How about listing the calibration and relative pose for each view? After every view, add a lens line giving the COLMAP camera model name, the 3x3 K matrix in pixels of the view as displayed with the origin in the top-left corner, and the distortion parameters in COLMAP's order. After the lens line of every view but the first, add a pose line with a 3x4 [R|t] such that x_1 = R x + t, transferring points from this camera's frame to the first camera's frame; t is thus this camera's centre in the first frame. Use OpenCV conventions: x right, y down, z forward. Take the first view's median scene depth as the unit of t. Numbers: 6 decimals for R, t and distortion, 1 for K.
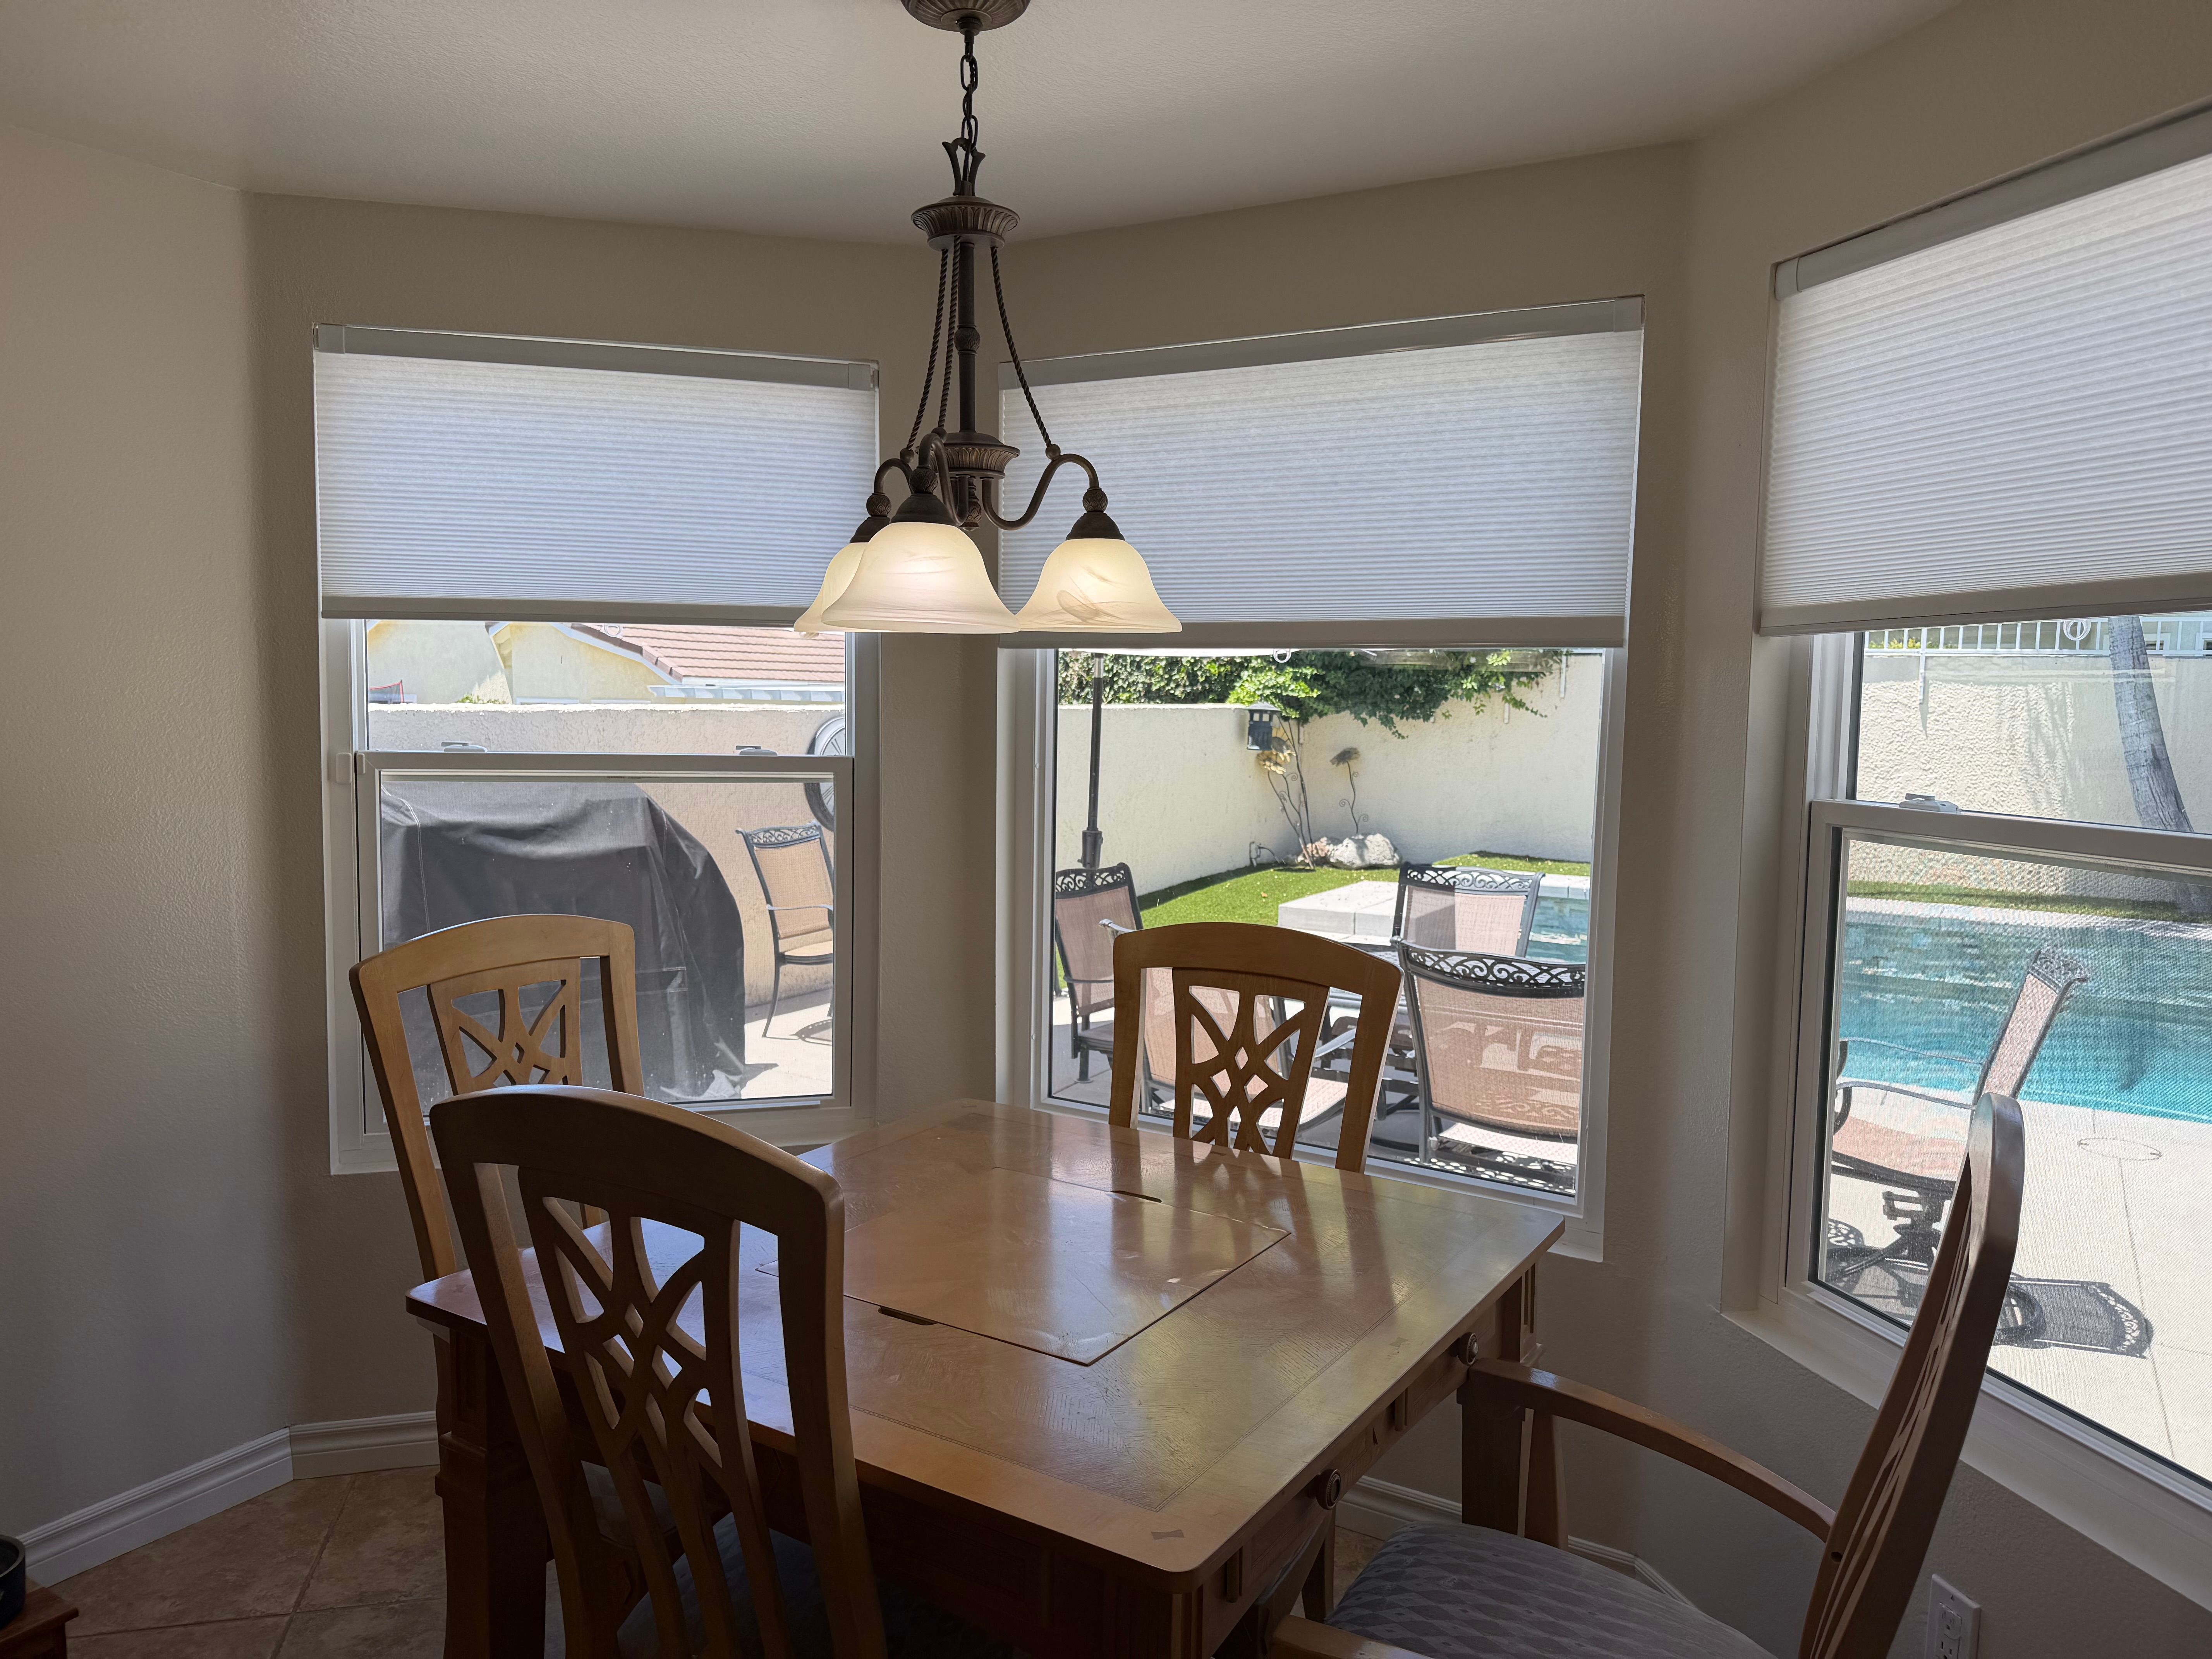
lens RADIAL K [[1535.0, 0, 1092.7], [0, 1535.0, 830.3], [0, 0, 1]] dist [0.043232, -0.011626]
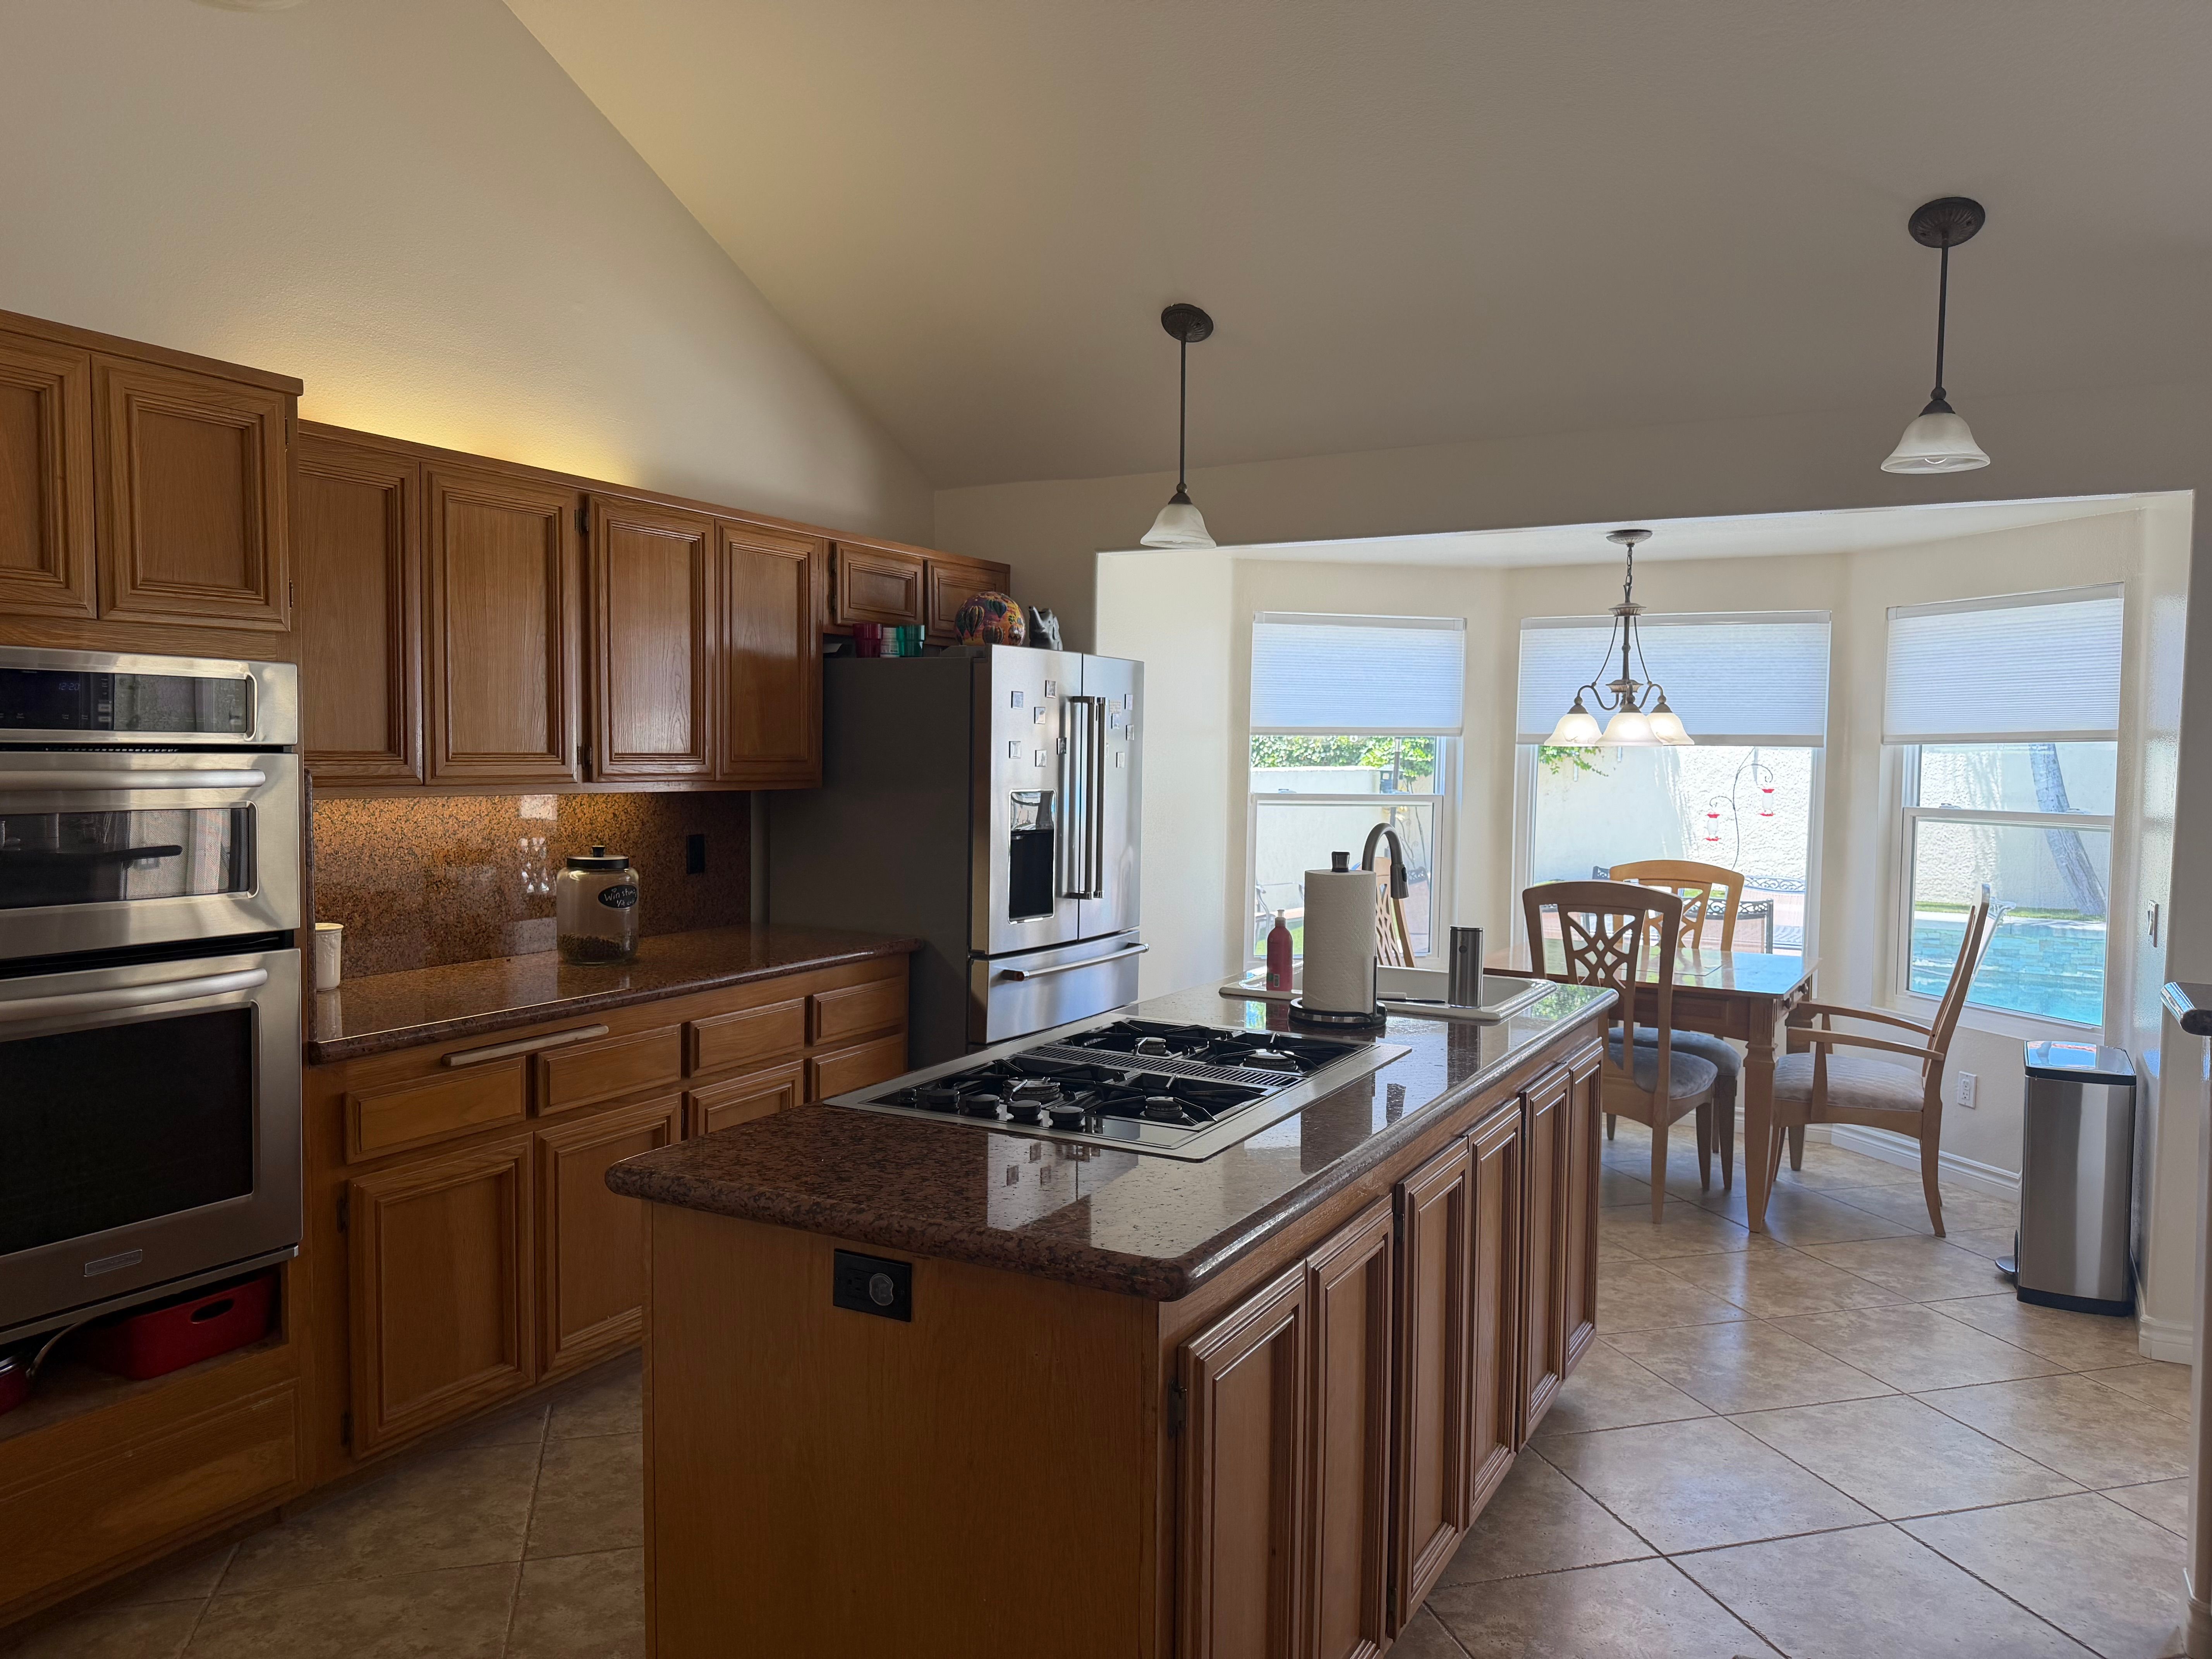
lens RADIAL K [[1535.0, 0, 1125.6], [0, 1535.0, 831.1], [0, 0, 1]] dist [0.043232, -0.011626]
pose [[0.998857, -0.004101, 0.047629, -0.614867], [0.005946, 0.999234, -0.038668, 0.072874], [-0.047434, 0.038907, 0.998116, -0.978521]]
